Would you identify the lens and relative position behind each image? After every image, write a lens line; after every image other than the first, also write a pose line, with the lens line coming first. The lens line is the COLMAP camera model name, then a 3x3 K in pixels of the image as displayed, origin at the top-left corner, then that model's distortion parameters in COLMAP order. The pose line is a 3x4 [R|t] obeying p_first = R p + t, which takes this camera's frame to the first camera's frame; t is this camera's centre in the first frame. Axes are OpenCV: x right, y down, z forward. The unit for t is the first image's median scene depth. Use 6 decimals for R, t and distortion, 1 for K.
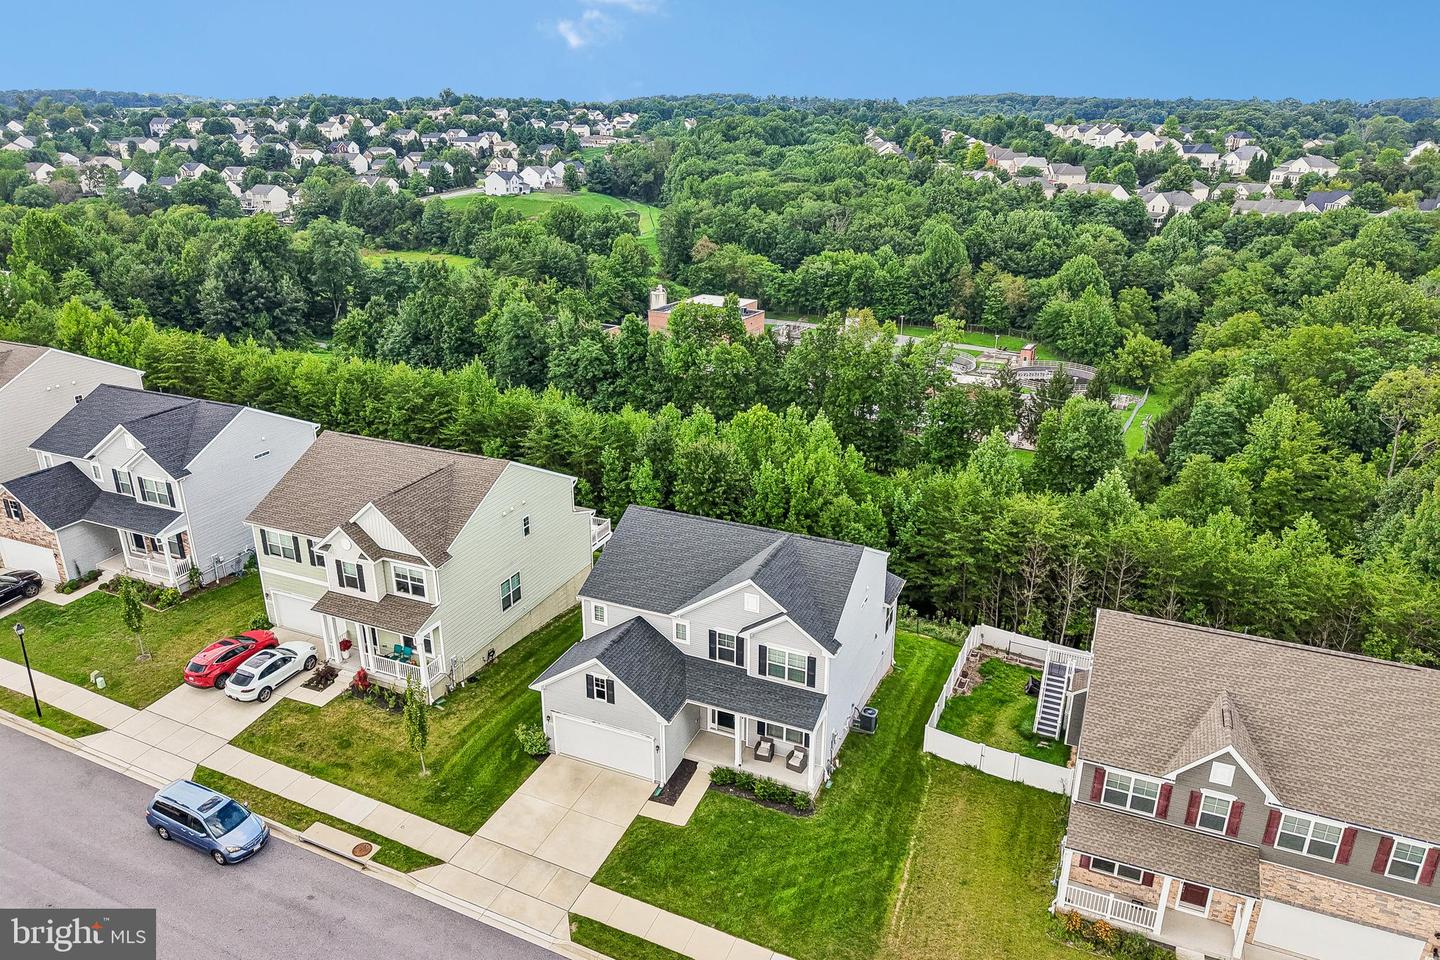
lens RADIAL K [[960.4, 0, 720.0], [0, 960.4, 480.0], [0, 0, 1]] dist [0.058580, -0.066176]
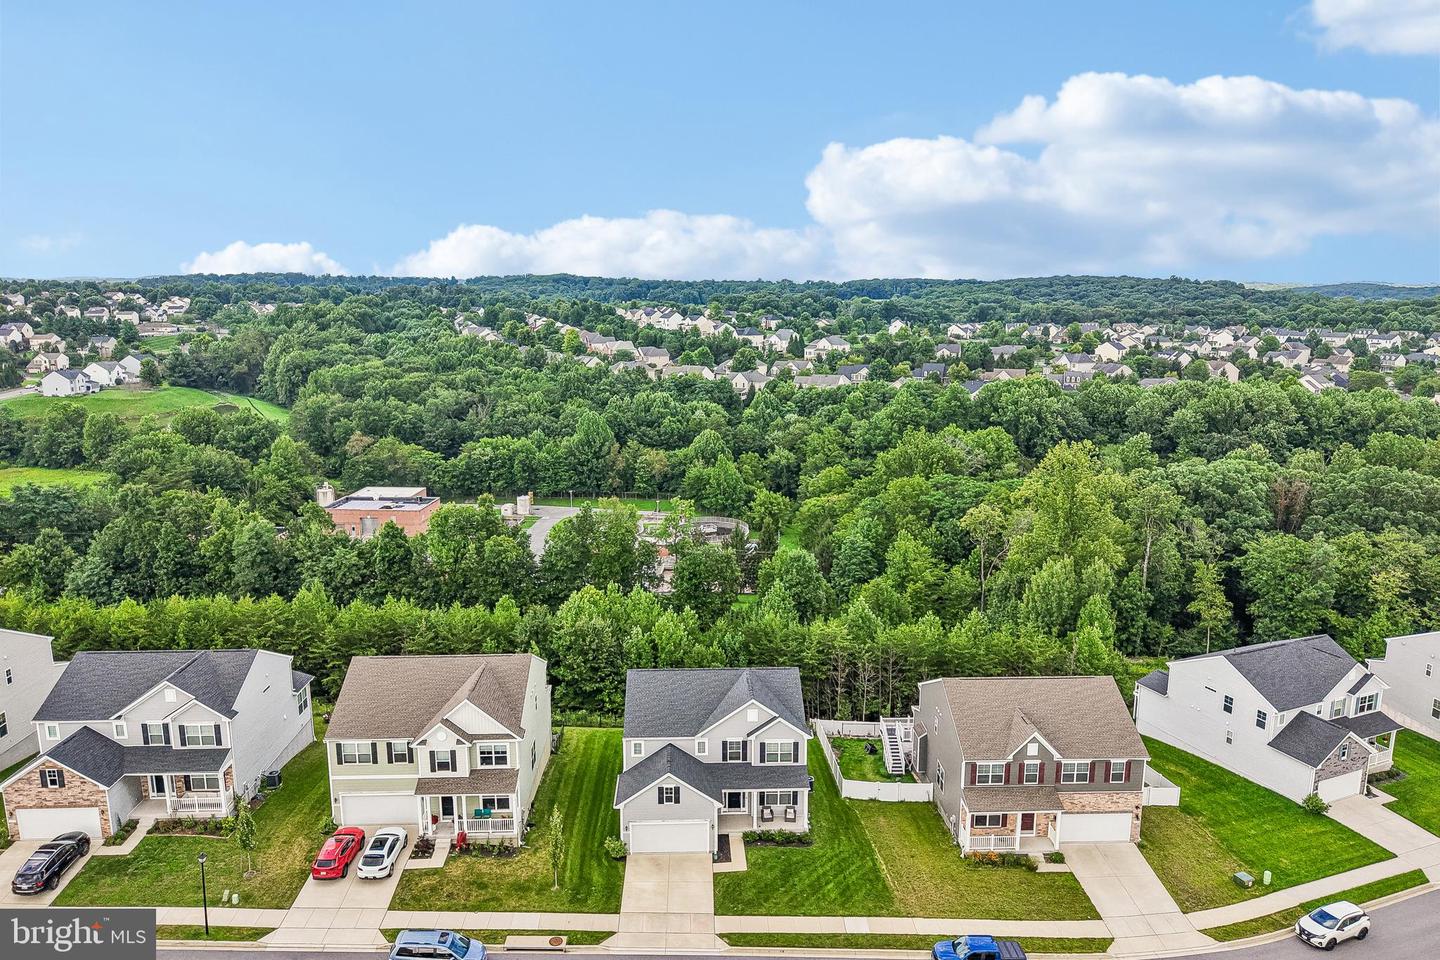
lens RADIAL K [[963.2, 0, 722.9], [0, 963.2, 479.7], [0, 0, 1]] dist [0.031561, -0.030802]
pose [[0.902336, -0.089305, 0.421680, -0.202350], [0.157097, 0.979149, -0.128796, -0.016350], [-0.401386, 0.182462, 0.897551, -0.141680]]
